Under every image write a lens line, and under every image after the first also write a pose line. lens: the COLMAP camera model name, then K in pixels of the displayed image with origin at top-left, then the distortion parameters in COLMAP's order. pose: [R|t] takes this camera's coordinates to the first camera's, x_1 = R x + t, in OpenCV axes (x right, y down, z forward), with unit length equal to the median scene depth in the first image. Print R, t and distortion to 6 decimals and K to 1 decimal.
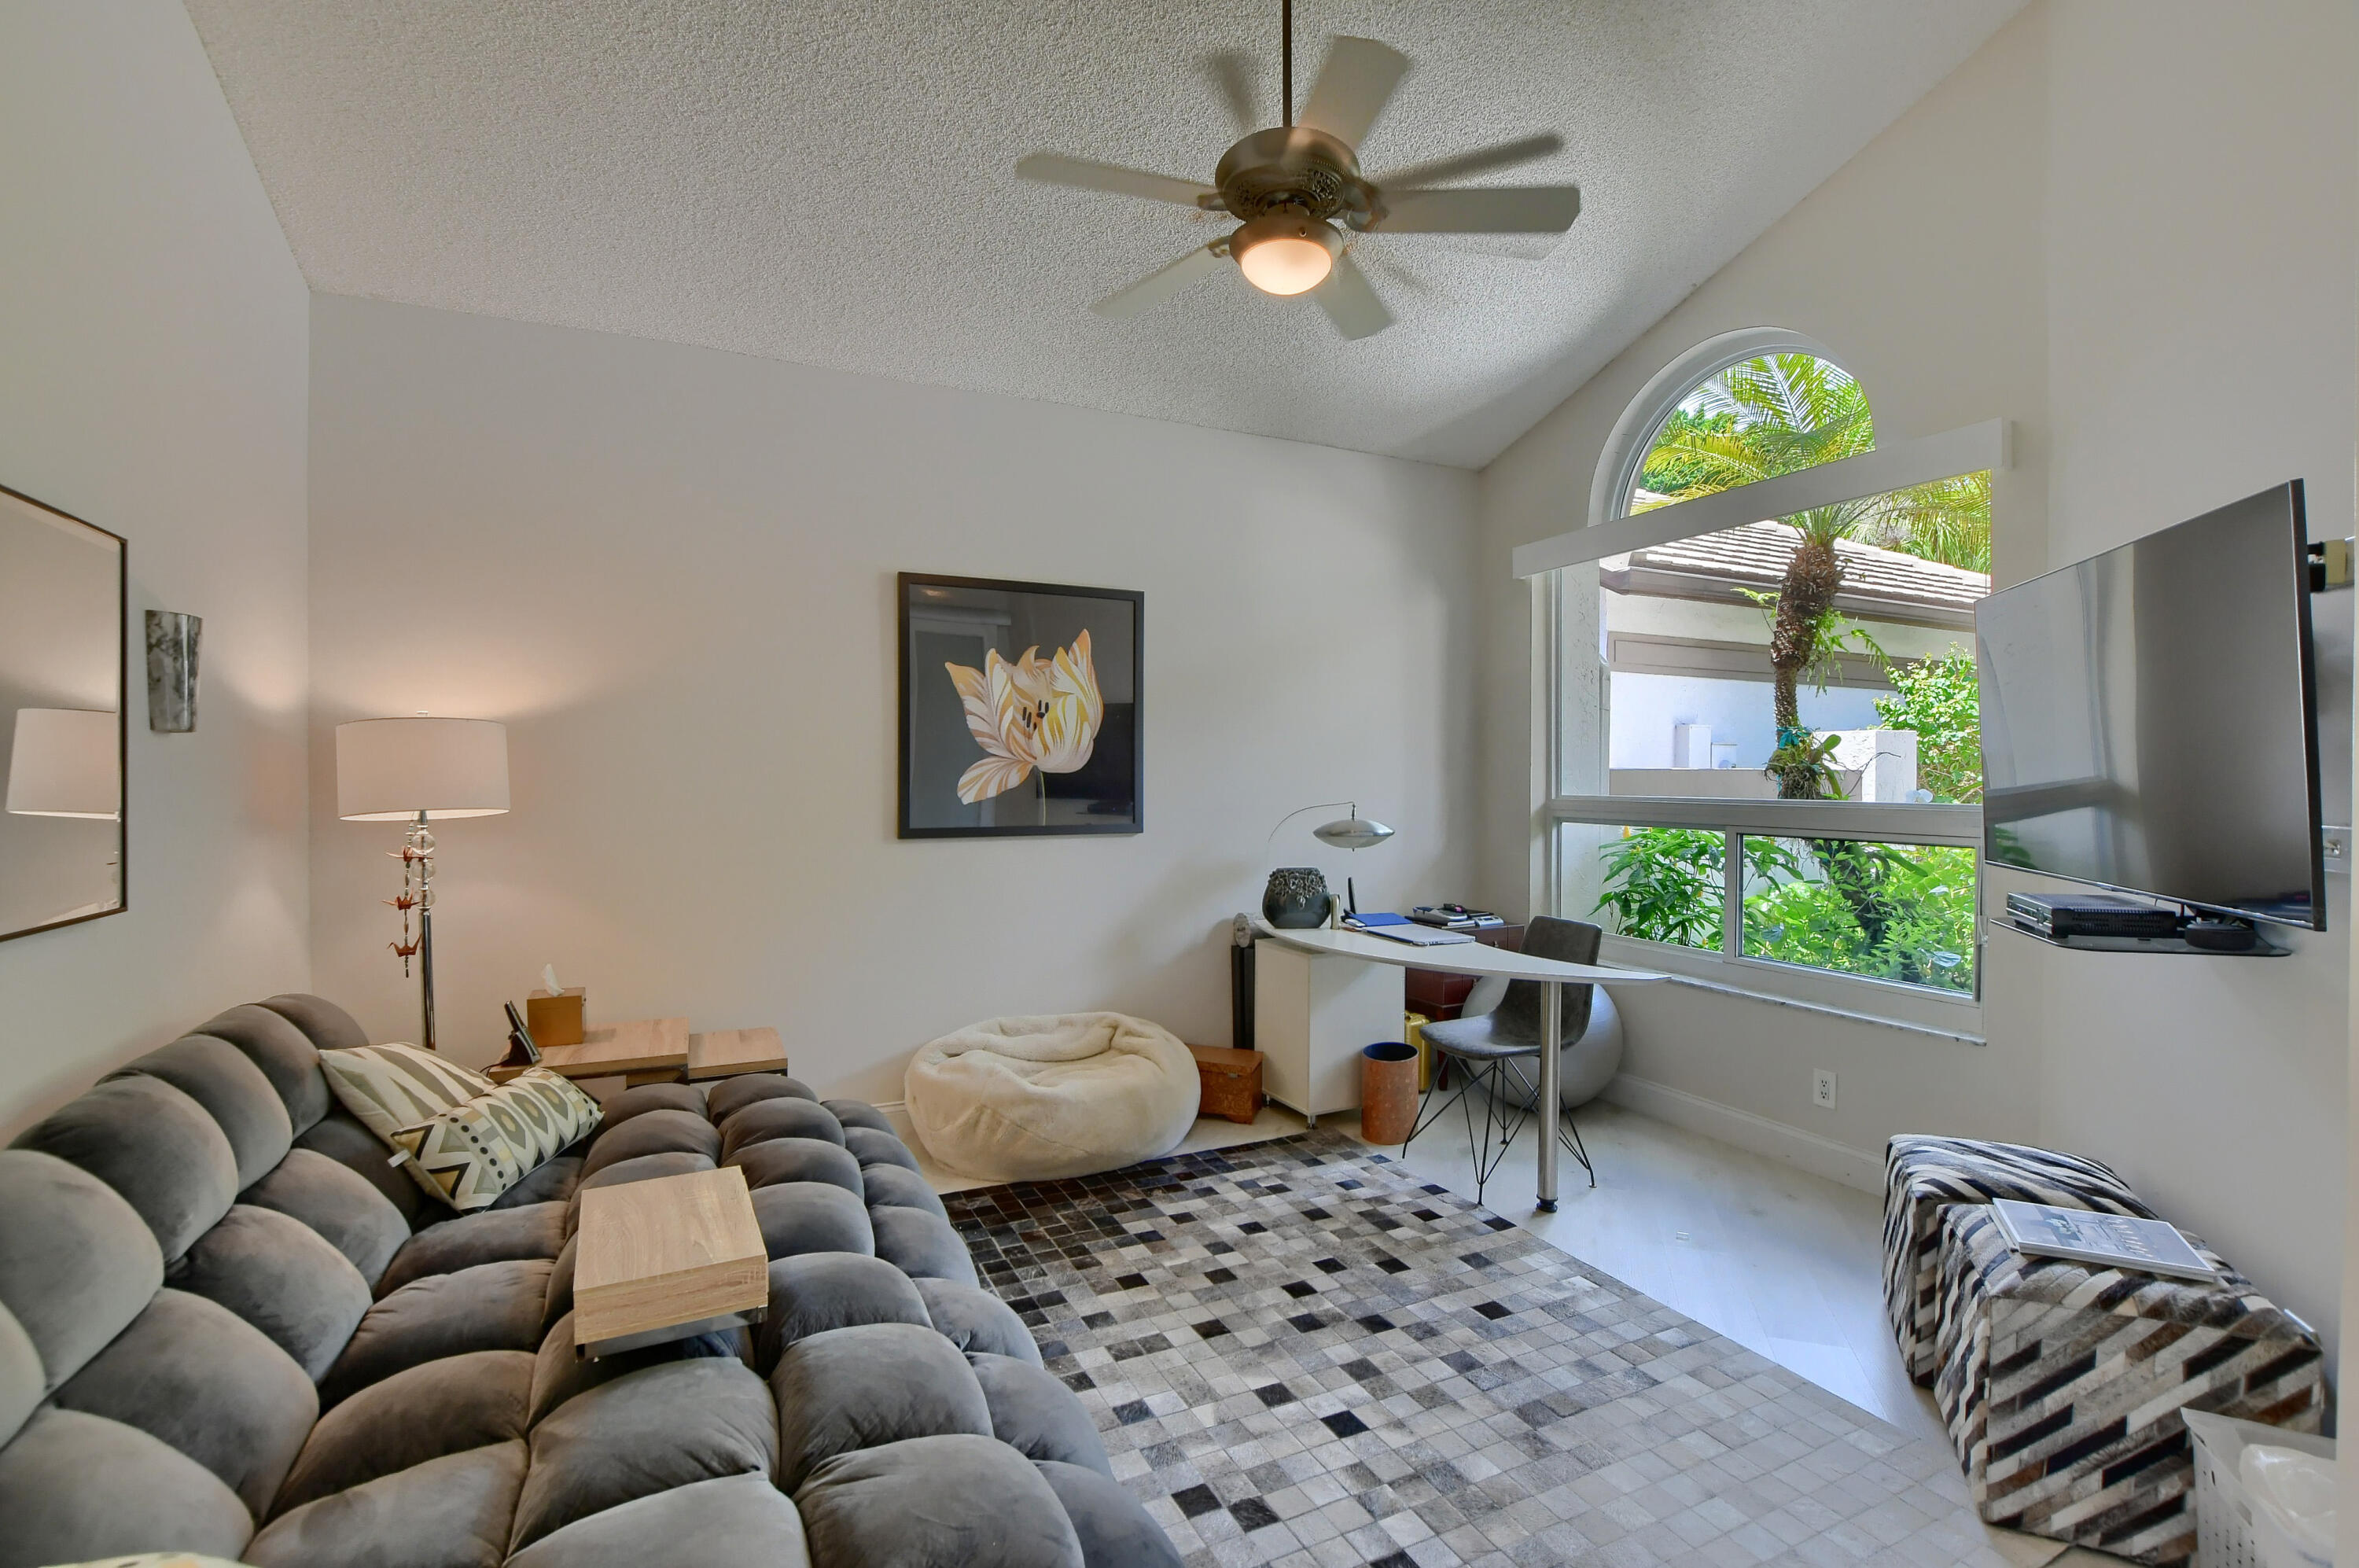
lens RADIAL K [[1041.7, 0, 1157.9], [0, 1041.7, 779.3], [0, 0, 1]] dist [-0.029829, 0.003124]
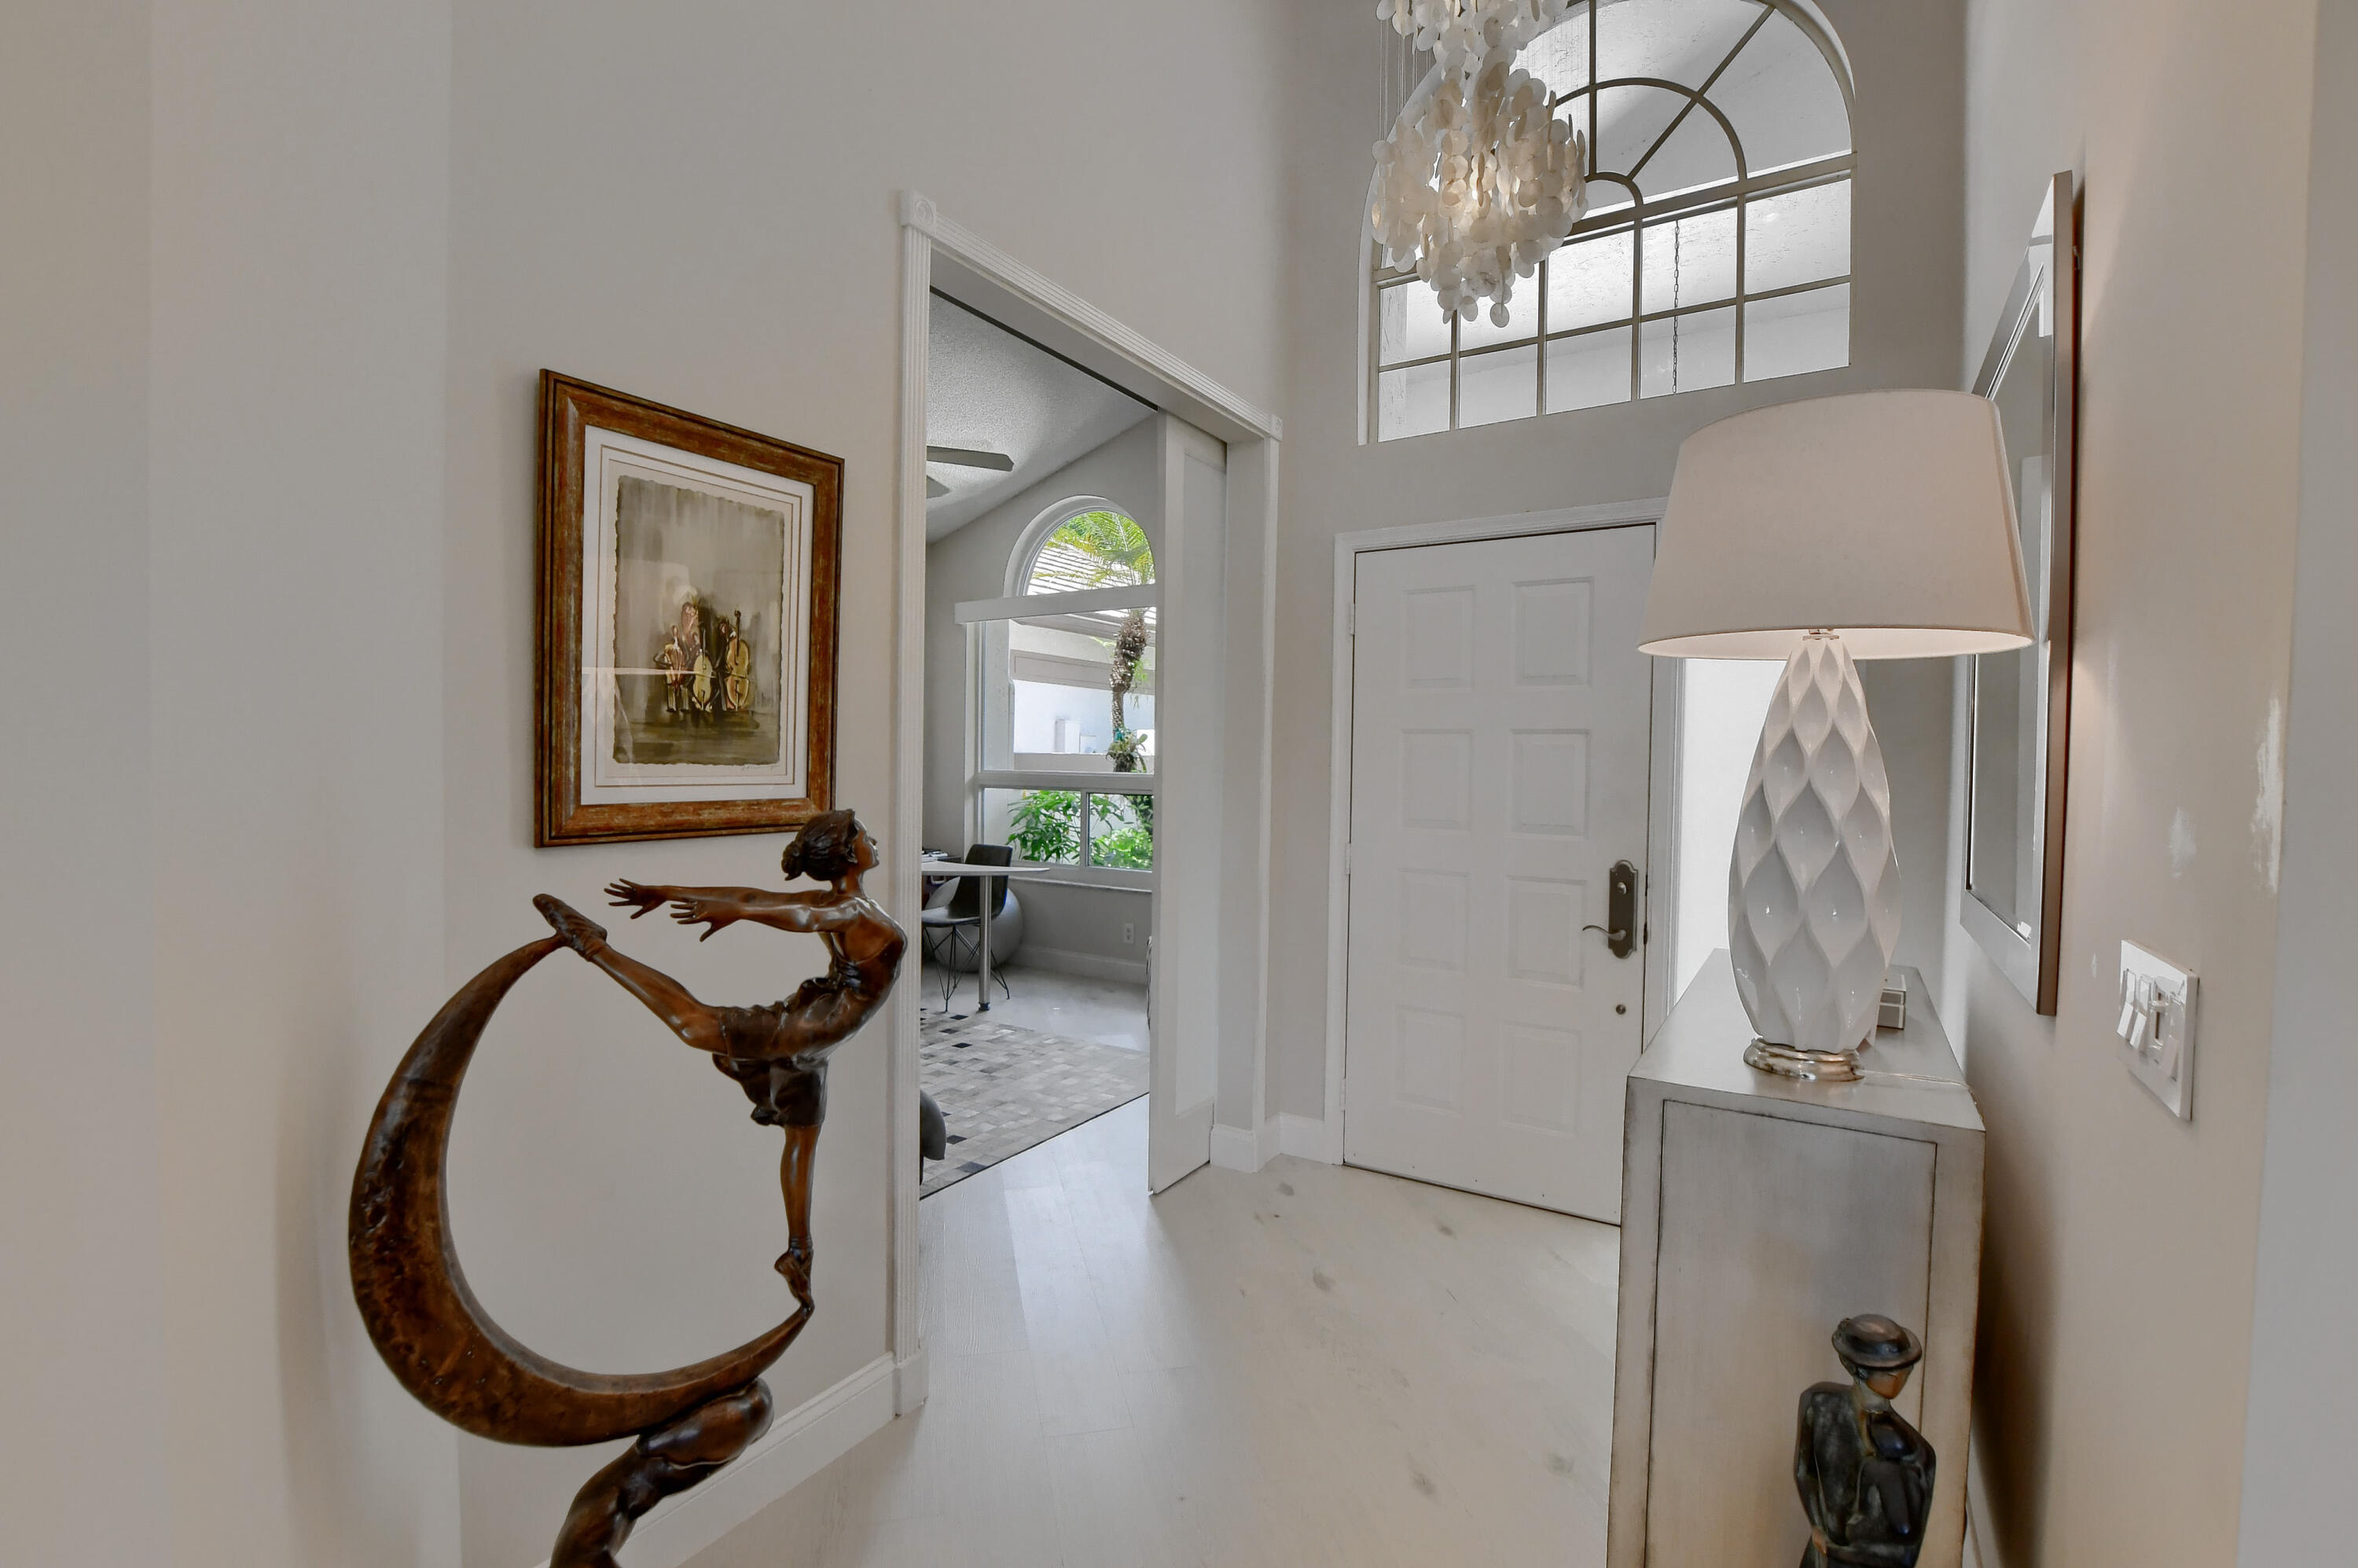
lens RADIAL K [[1041.2, 0, 1179.8], [0, 1041.2, 779.1], [0, 0, 1]] dist [-0.029829, 0.003124]
pose [[0.836373, -0.002500, 0.548155, -0.210914], [-0.006628, 0.999870, 0.014674, 0.004445], [-0.548120, -0.015906, 0.836248, -0.437603]]
